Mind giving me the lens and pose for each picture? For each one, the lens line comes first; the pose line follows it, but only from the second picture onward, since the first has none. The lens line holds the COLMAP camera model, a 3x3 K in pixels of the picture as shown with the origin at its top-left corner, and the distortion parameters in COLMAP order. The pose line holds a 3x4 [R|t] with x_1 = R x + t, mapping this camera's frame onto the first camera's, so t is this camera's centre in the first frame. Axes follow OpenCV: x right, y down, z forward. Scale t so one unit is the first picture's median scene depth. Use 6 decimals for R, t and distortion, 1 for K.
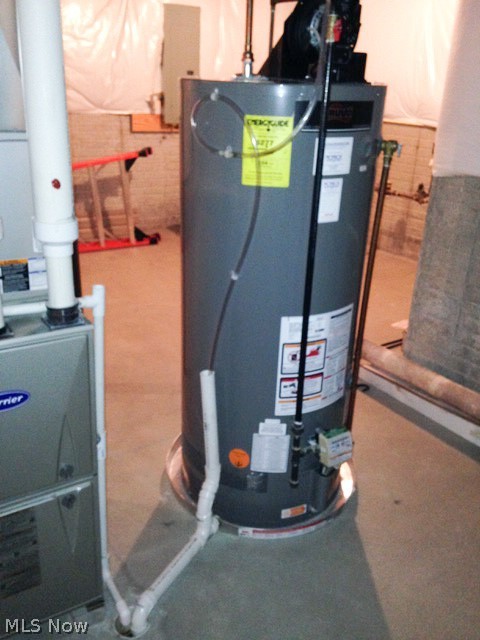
lens RADIAL K [[617.0, 0, 238.5], [0, 617.0, 320.9], [0, 0, 1]] dist [0.057733, 0.000000]
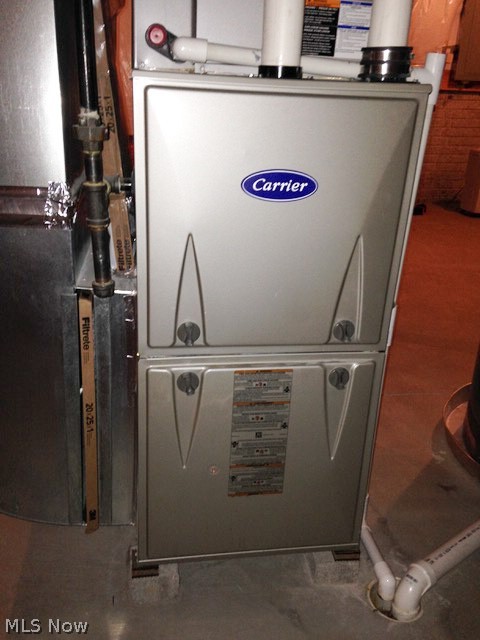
lens RADIAL K [[617.0, 0, 241.5], [0, 617.0, 320.5], [0, 0, 1]] dist [0.057733, 0.000000]
pose [[0.927393, 0.139945, -0.346925, -0.133563], [-0.154894, 0.987808, -0.015591, 0.227032], [0.340513, 0.068196, 0.937763, 0.303478]]
